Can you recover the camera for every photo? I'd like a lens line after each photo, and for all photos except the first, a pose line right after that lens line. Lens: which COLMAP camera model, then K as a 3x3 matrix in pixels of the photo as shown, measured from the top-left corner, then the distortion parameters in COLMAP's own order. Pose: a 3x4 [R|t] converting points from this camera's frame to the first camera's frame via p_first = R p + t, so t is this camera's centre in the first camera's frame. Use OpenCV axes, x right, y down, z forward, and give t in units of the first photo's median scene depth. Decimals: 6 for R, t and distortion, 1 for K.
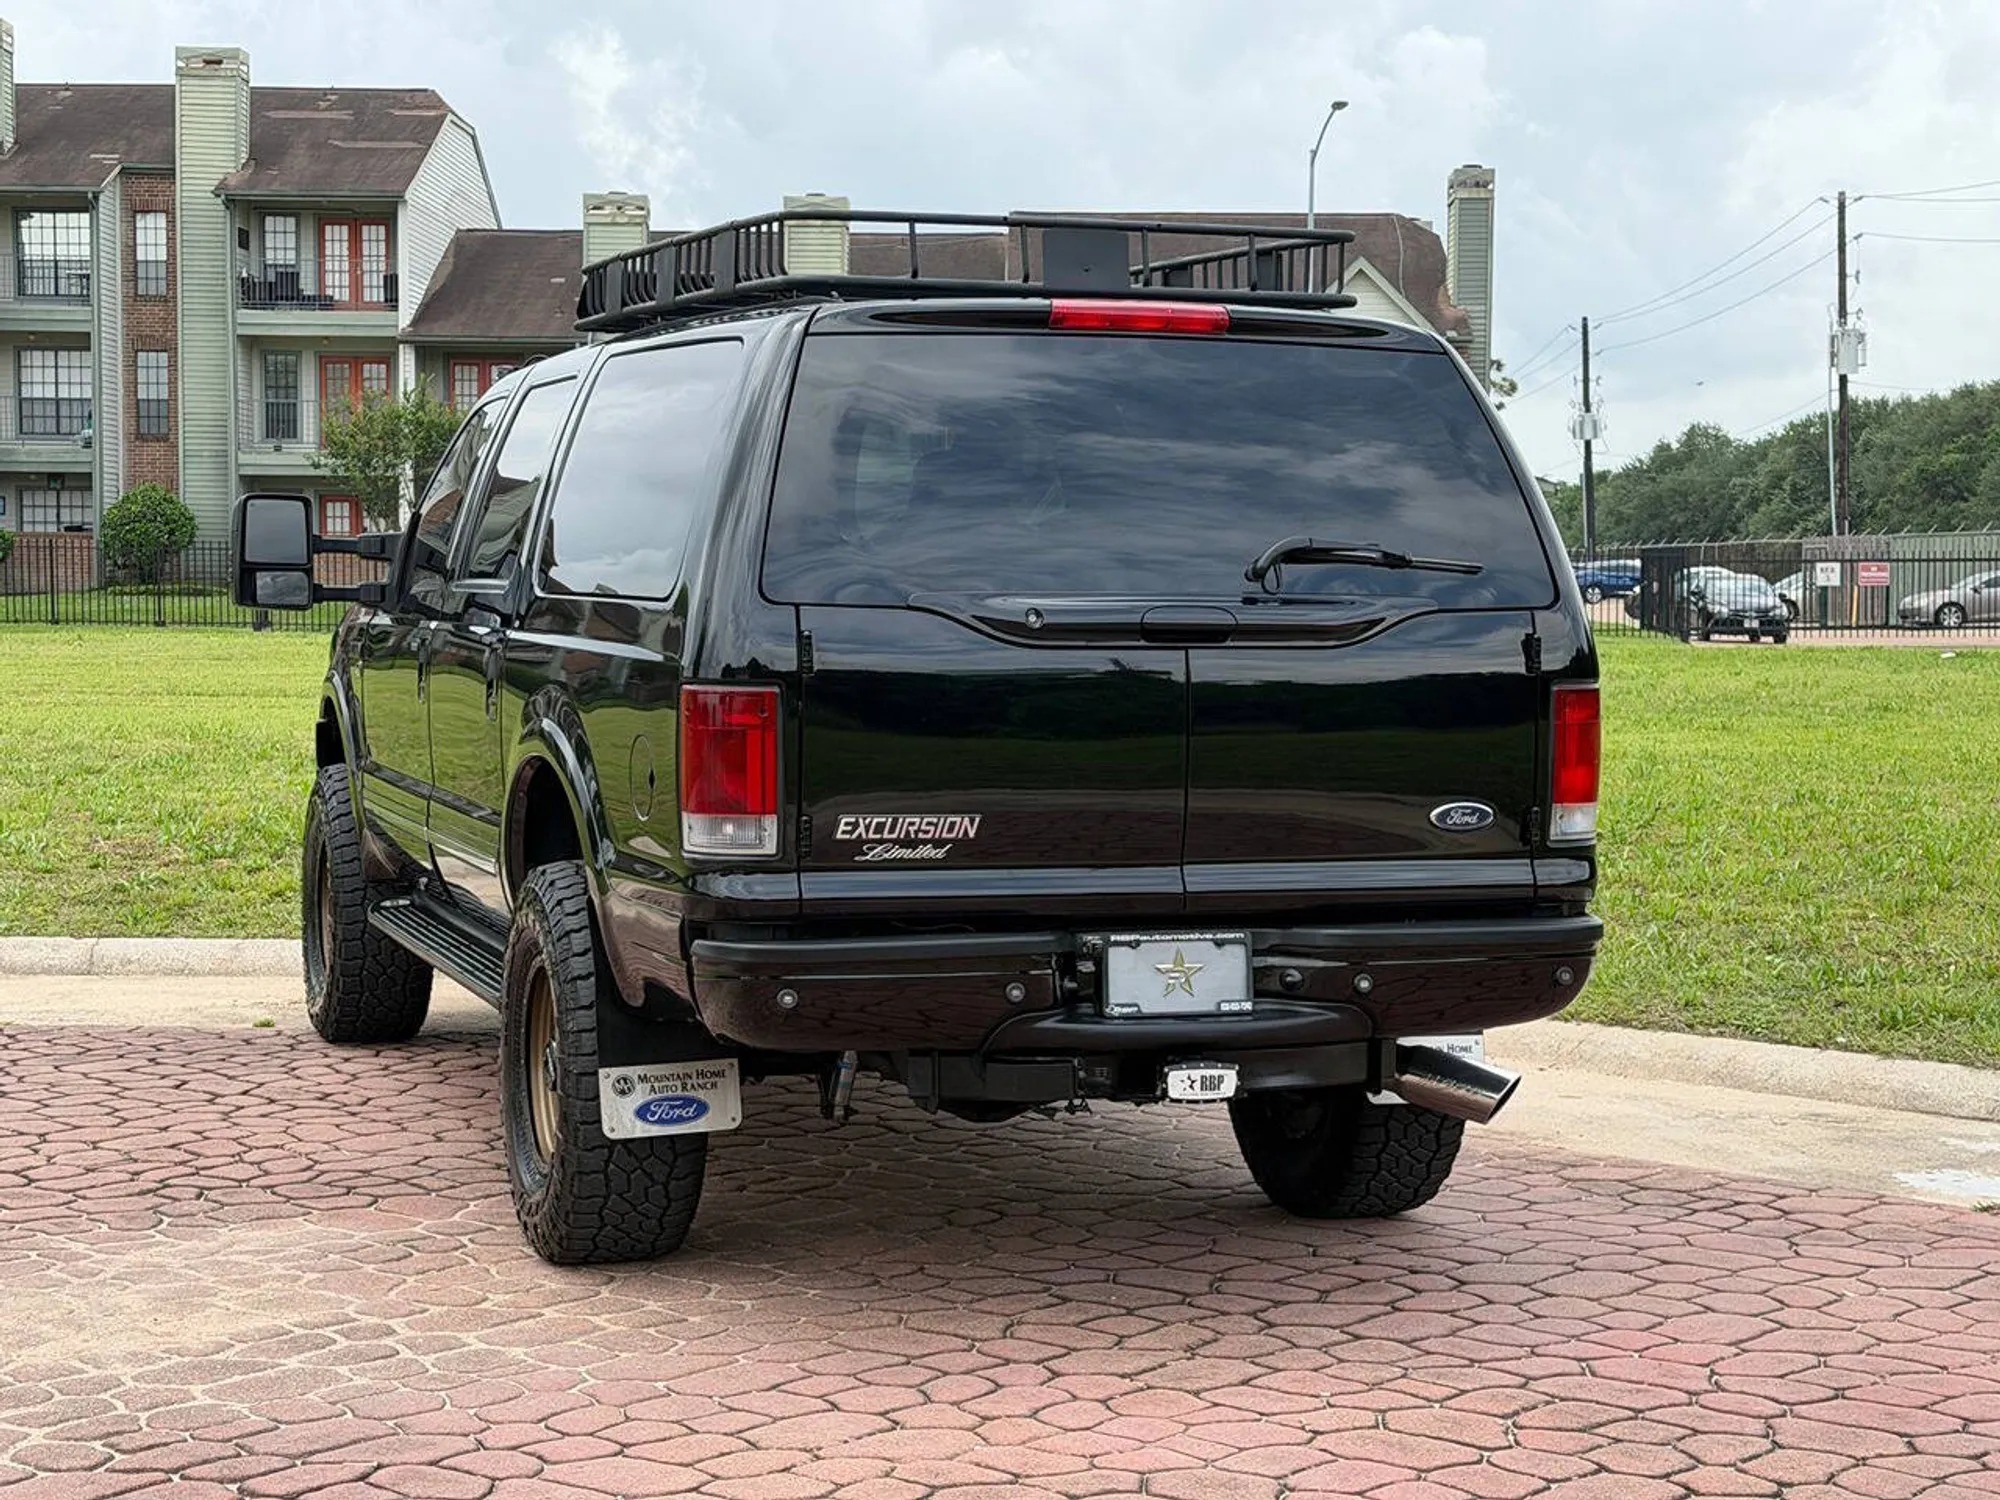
lens RADIAL K [[3803.6, 0, 884.0], [0, 3803.6, 755.9], [0, 0, 1]] dist [0.155819, -0.036467]
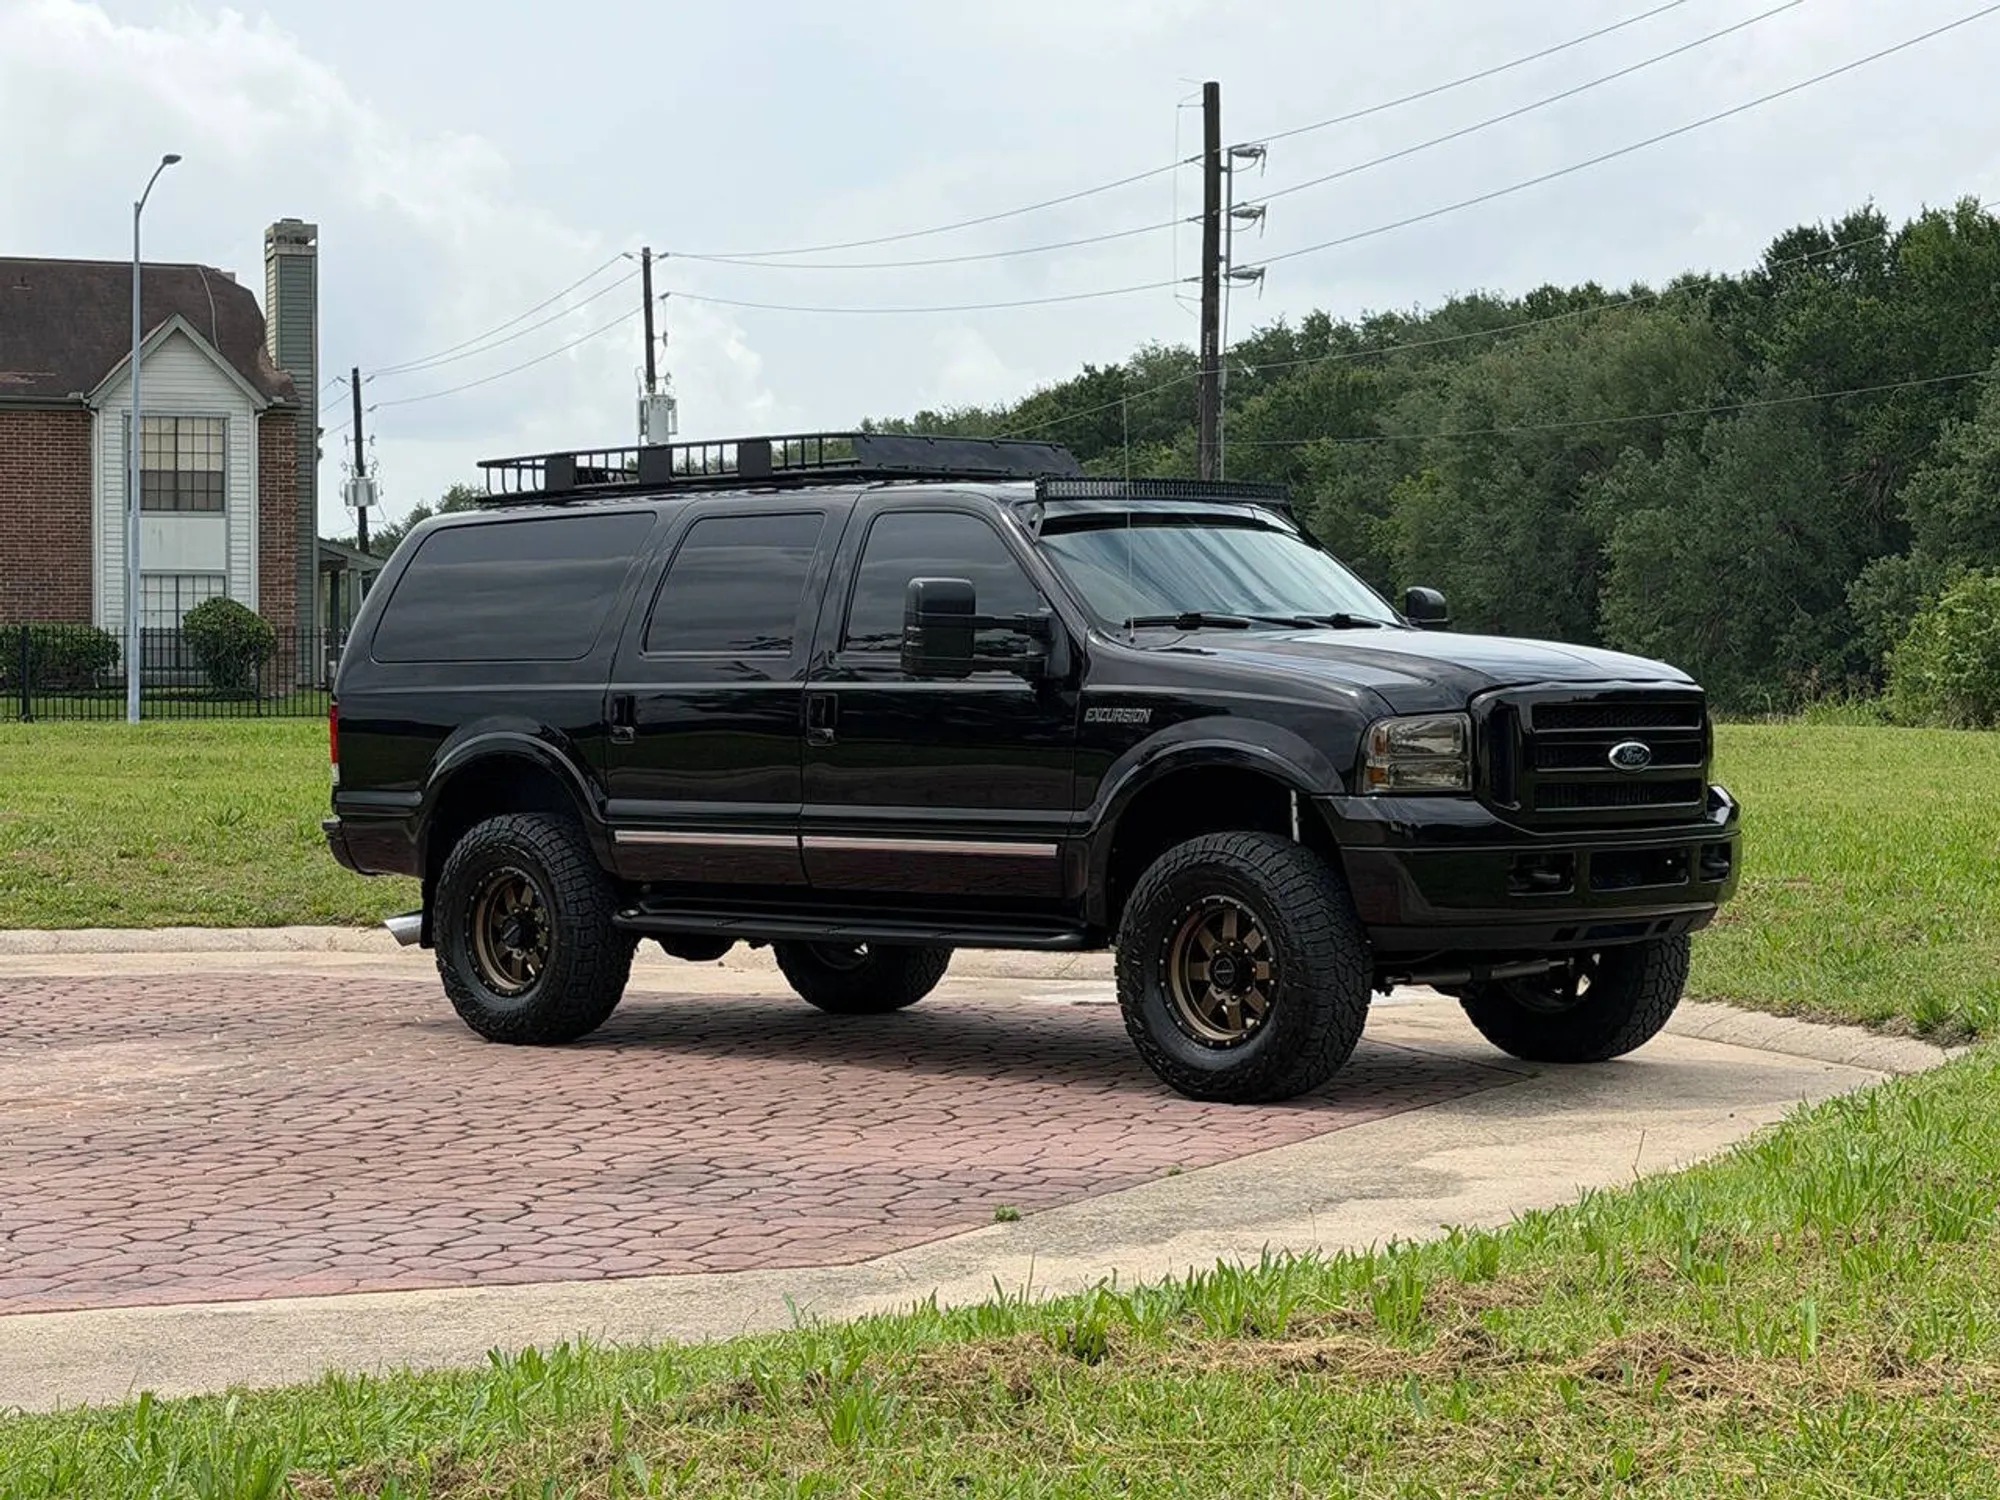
lens RADIAL K [[5082.4, 0, 1077.1], [0, 5082.4, 748.6], [0, 0, 1]] dist [0.177083, 0.498467]
pose [[0.937915, -0.011926, 0.346659, -0.591271], [0.022501, 0.999396, -0.026497, 0.069316], [-0.346134, 0.032652, 0.937617, -1.349140]]
